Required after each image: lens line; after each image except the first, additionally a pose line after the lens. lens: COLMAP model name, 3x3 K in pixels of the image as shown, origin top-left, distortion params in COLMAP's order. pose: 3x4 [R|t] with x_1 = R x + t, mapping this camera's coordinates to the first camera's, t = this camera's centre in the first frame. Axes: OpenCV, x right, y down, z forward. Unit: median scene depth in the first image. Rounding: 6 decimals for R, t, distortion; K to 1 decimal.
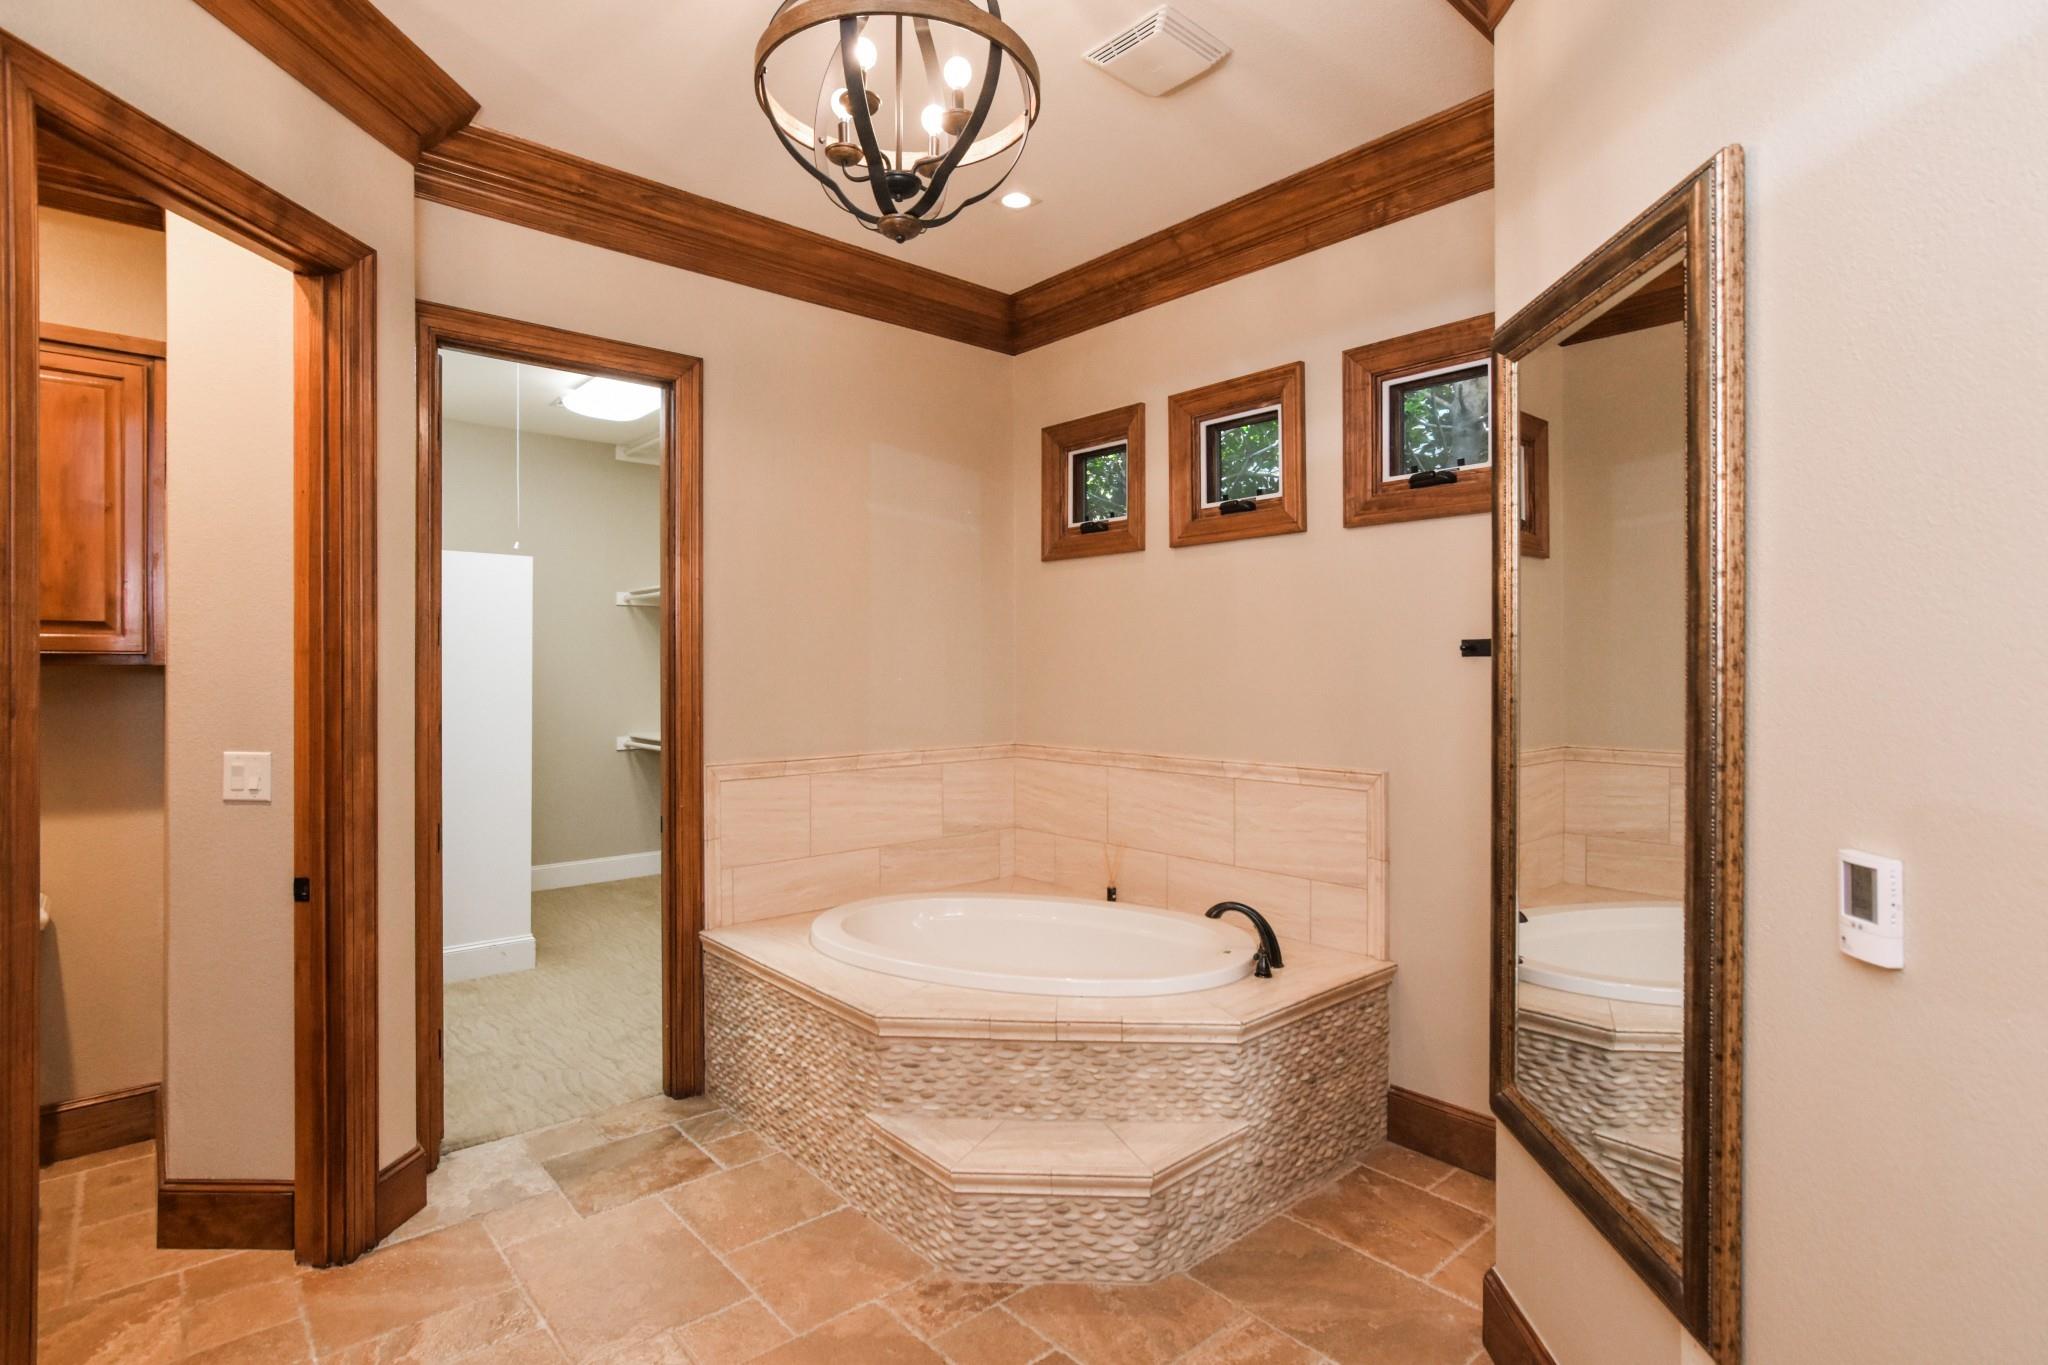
lens RADIAL K [[1007.1, 0, 1020.5], [0, 1007.1, 661.9], [0, 0, 1]] dist [-0.003273, 0.001099]
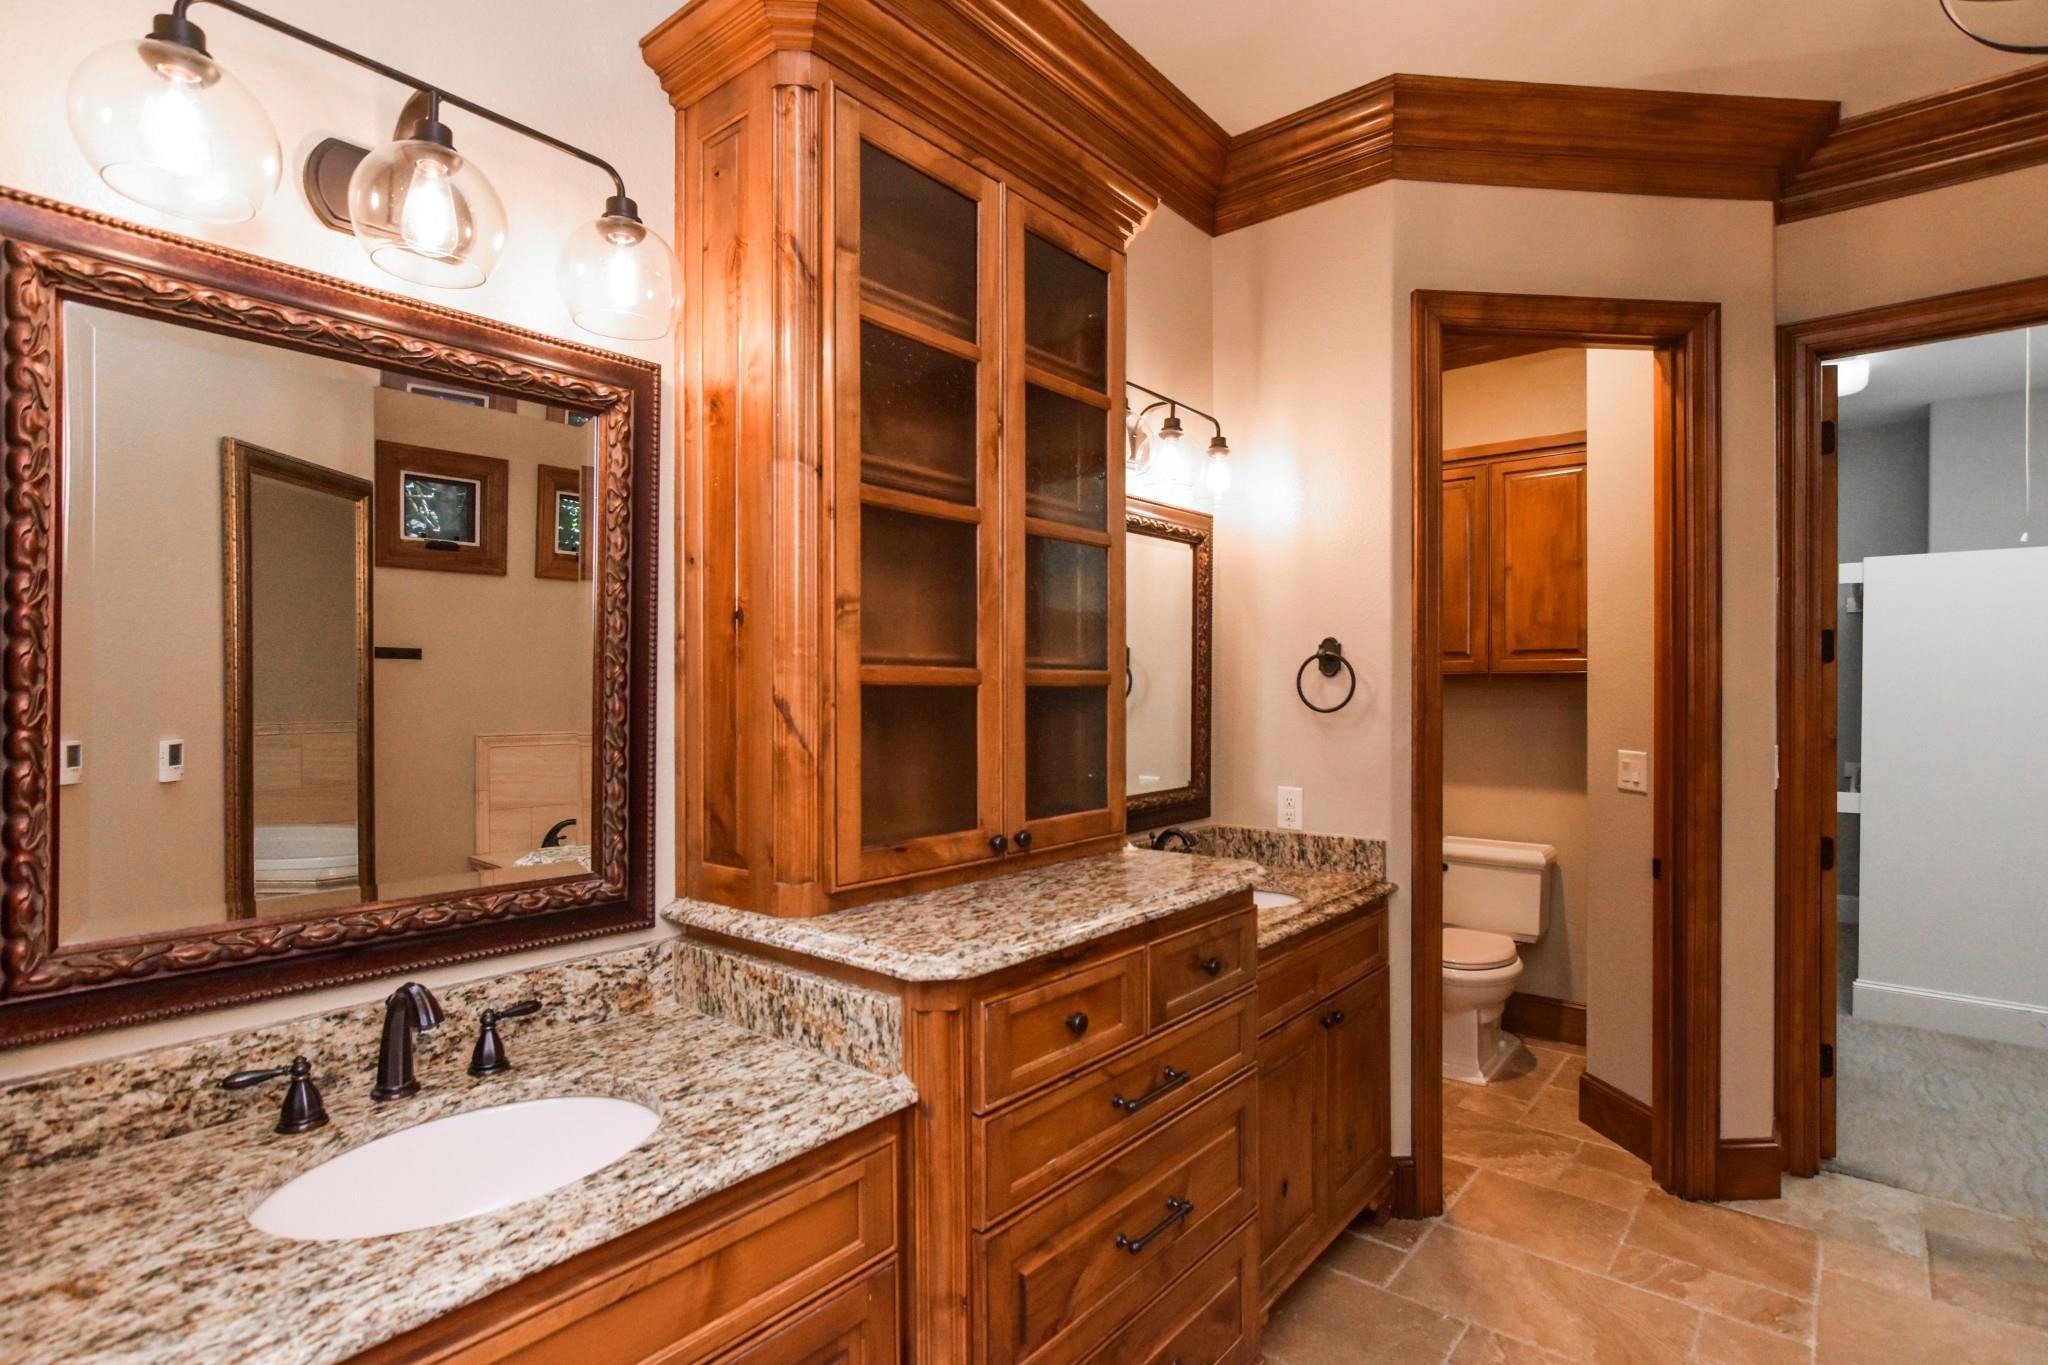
lens RADIAL K [[1007.1, 0, 1016.6], [0, 1007.1, 692.3], [0, 0, 1]] dist [-0.003273, 0.001099]
pose [[0.144931, 0.003533, -0.989436, 0.340084], [0.009331, 0.999944, 0.004938, 0.004205], [0.989398, -0.009948, 0.144890, 0.076646]]
